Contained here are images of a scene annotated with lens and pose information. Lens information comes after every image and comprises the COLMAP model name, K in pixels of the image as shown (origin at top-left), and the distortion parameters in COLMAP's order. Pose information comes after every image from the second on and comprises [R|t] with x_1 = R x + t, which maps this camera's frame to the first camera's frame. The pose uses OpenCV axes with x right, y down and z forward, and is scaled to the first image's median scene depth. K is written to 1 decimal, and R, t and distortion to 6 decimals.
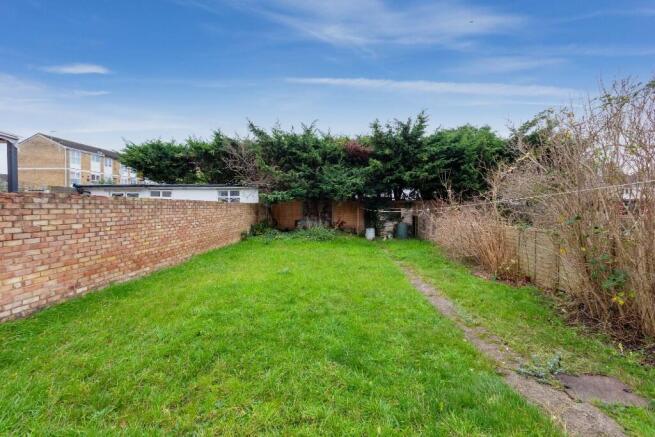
lens RADIAL K [[295.4, 0, 325.4], [0, 295.4, 213.2], [0, 0, 1]] dist [0.001639, 0.000464]
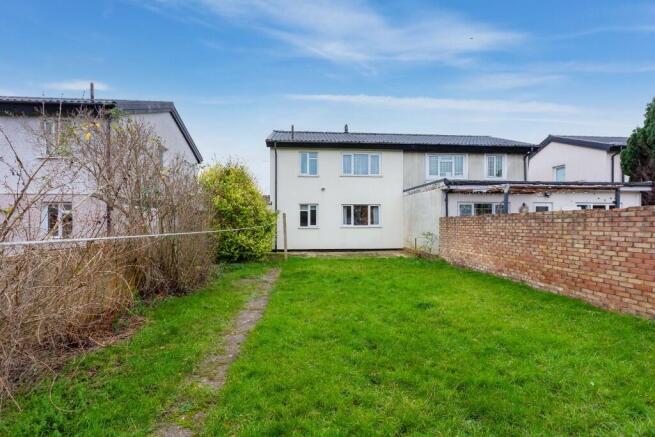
lens RADIAL K [[295.4, 0, 326.7], [0, 295.4, 219.5], [0, 0, 1]] dist [0.001639, 0.000464]
pose [[-0.992512, 0.012086, -0.121548, 0.162972], [0.011842, 0.999926, 0.002731, -0.026642], [0.121572, 0.001271, -0.992582, 1.357987]]
